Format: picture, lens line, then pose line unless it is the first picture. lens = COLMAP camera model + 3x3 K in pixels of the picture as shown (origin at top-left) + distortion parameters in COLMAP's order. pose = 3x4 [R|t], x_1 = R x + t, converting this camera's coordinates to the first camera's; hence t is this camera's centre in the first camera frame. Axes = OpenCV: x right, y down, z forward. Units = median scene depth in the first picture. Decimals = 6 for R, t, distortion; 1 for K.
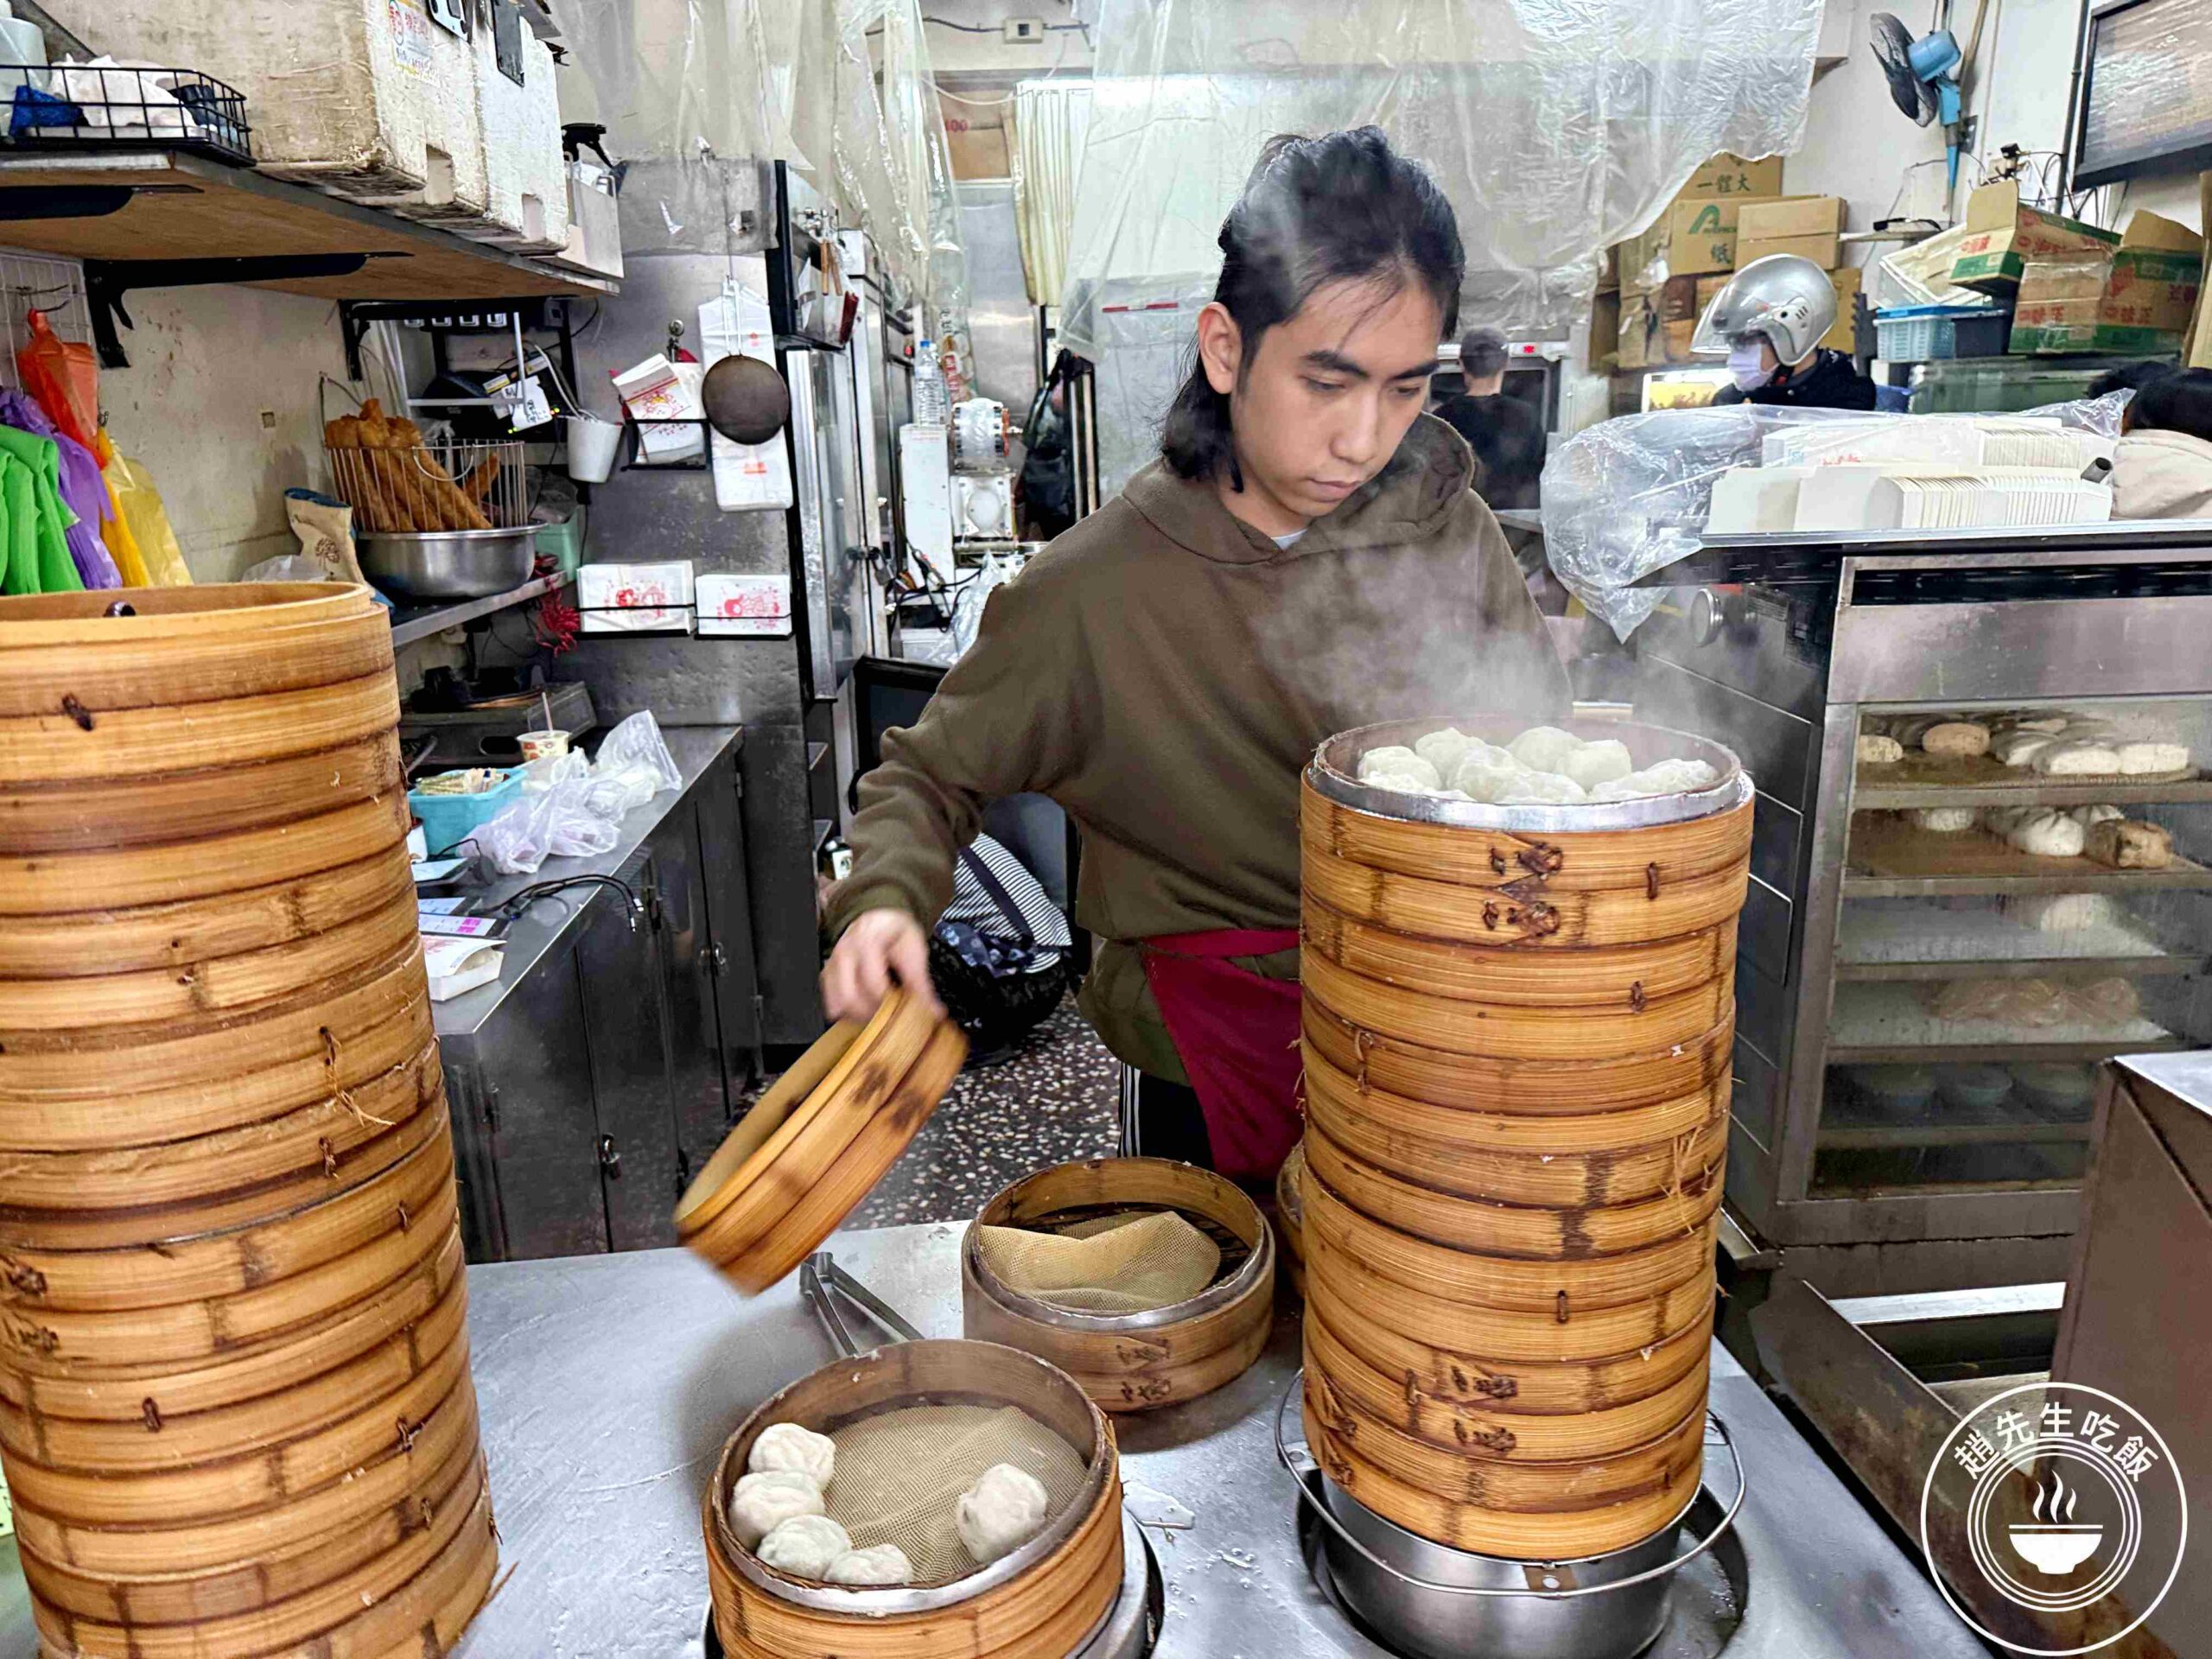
lens RADIAL K [[1579.6, 0, 1106.0], [0, 1579.6, 829.5], [0, 0, 1]] dist [-0.005102, -0.010624]
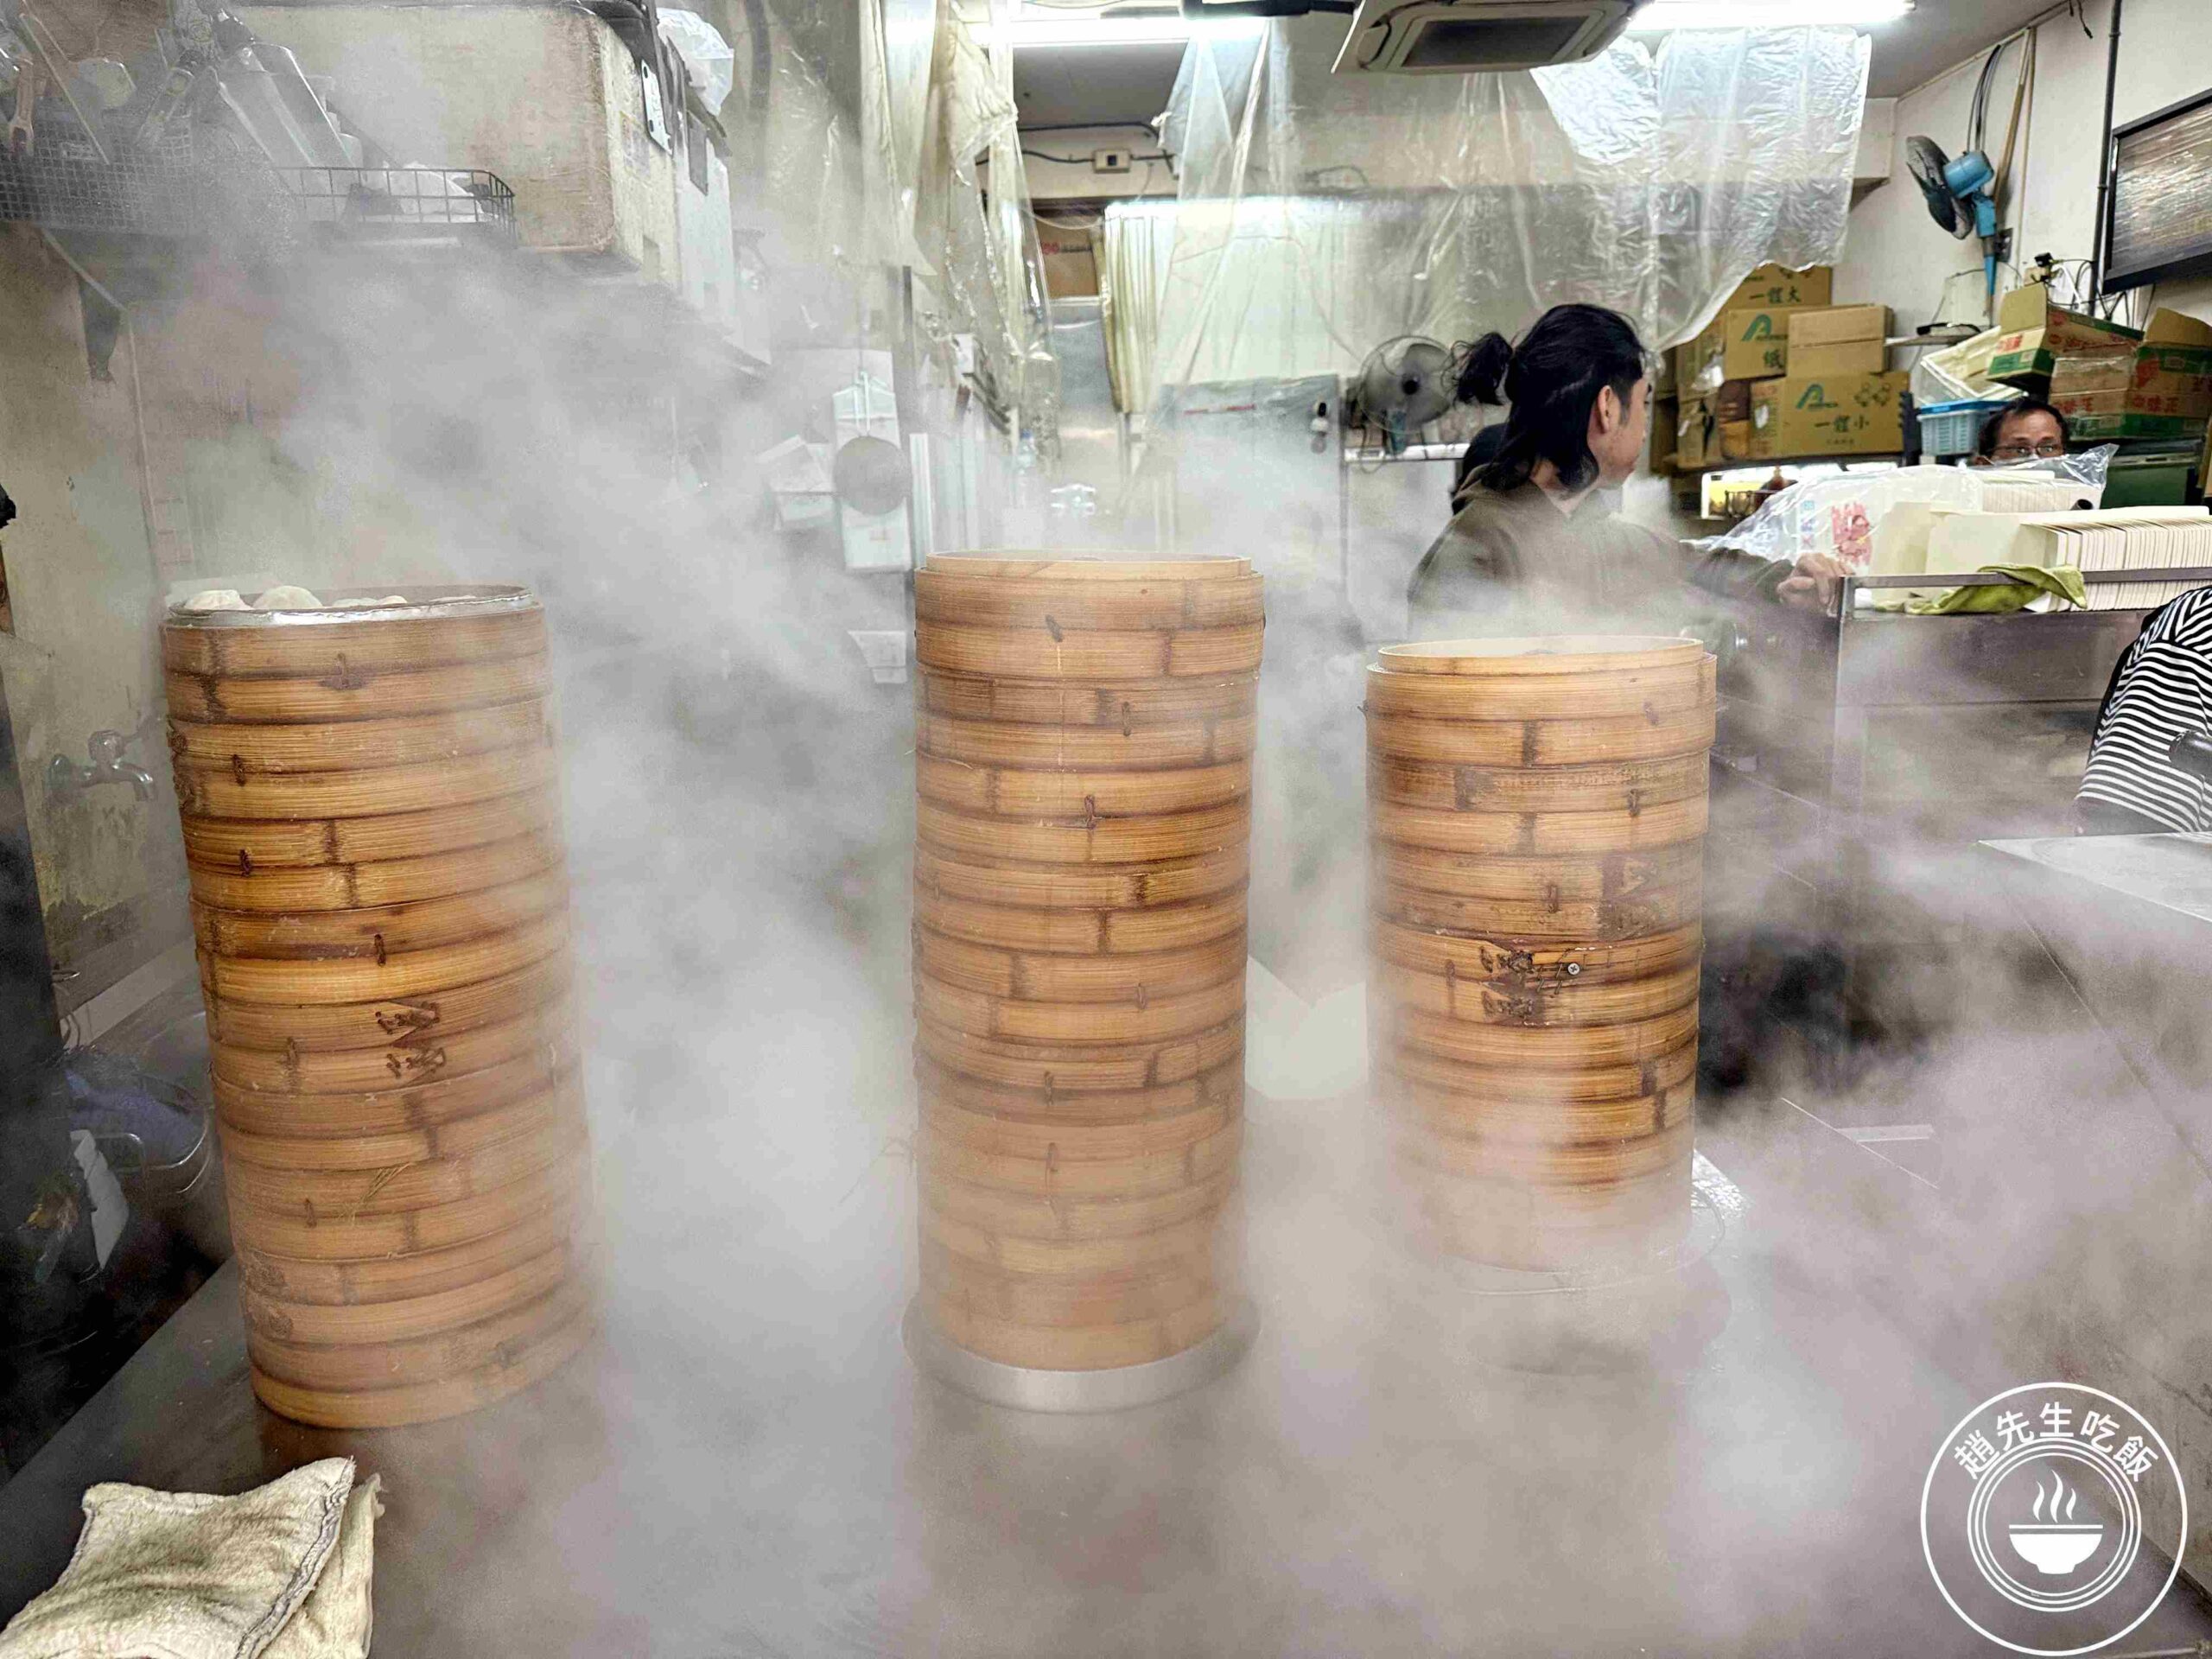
lens RADIAL K [[1579.3, 0, 1122.3], [0, 1579.3, 802.6], [0, 0, 1]] dist [-0.004508, -0.013575]
pose [[0.999325, 0.004835, -0.036426, -0.005791], [-0.007964, 0.996241, -0.086255, 0.035406], [0.035872, 0.086486, 0.995607, -0.055105]]
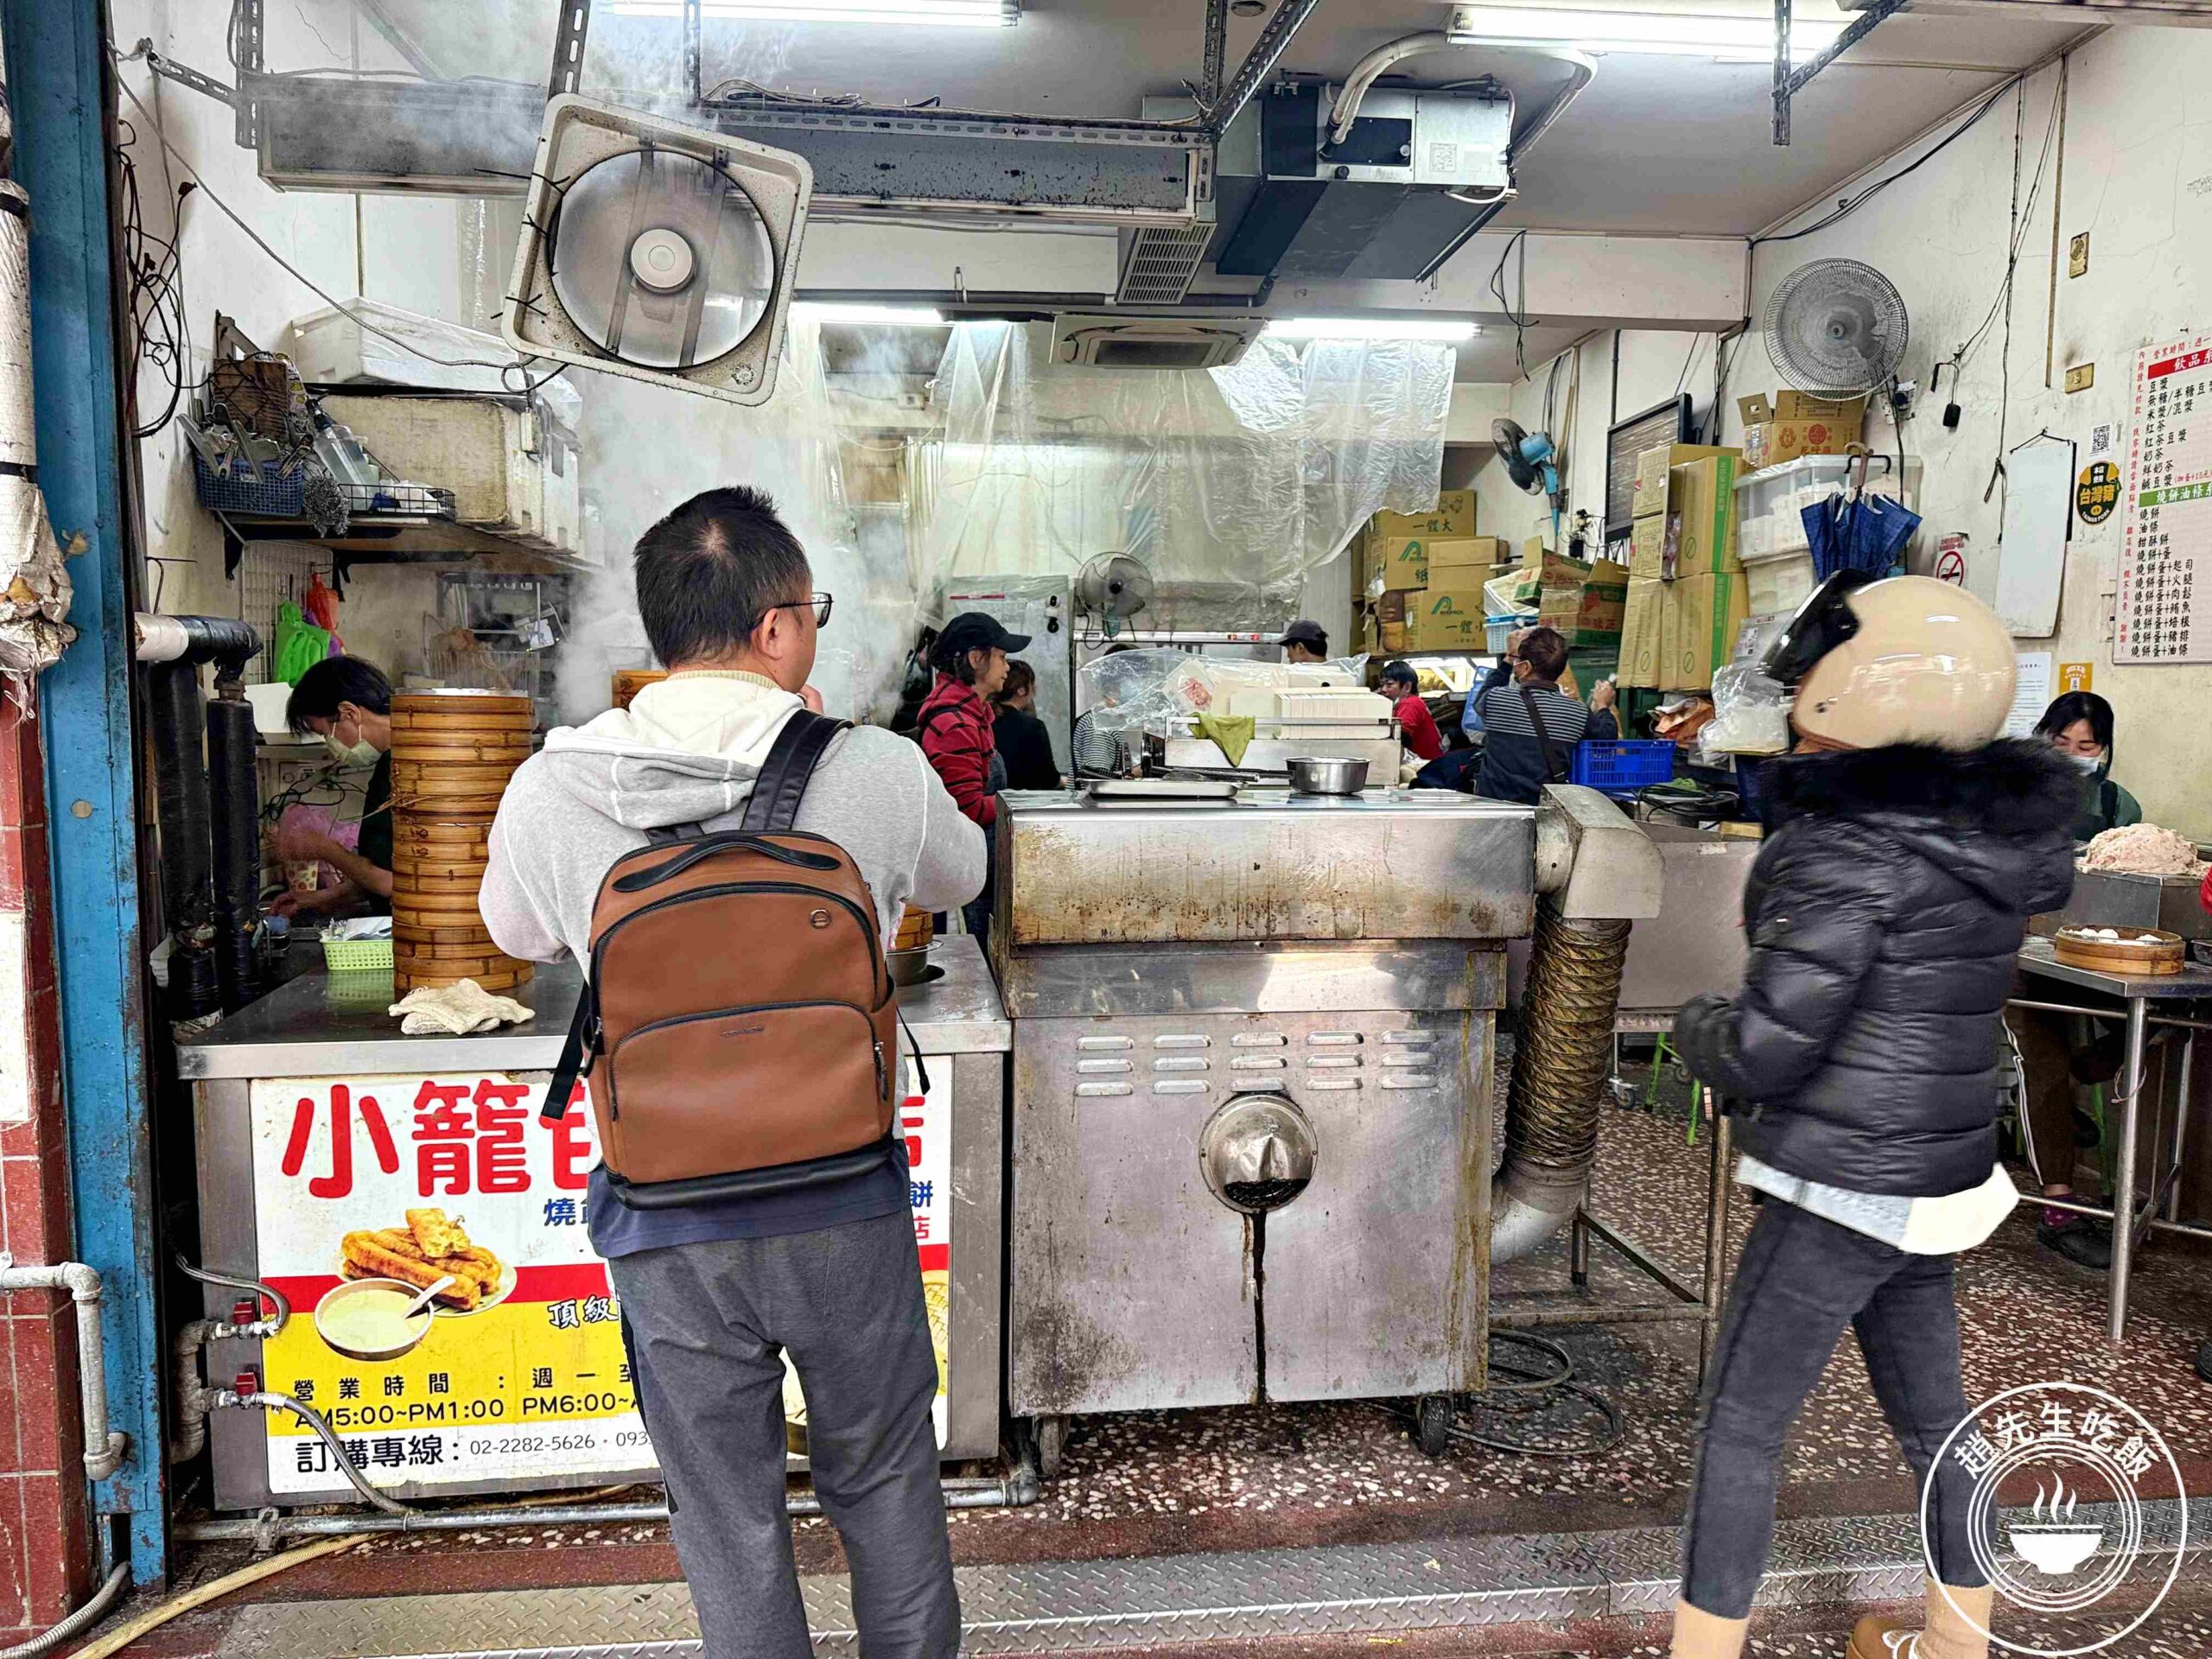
lens RADIAL K [[1551.1, 0, 1137.6], [0, 1551.1, 836.7], [0, 0, 1]] dist [-0.012426, 0.004854]
pose [[0.997984, 0.029803, 0.056041, 0.117834], [-0.019985, 0.985545, -0.168228, 0.132837], [-0.060245, 0.166769, 0.984154, -0.403737]]
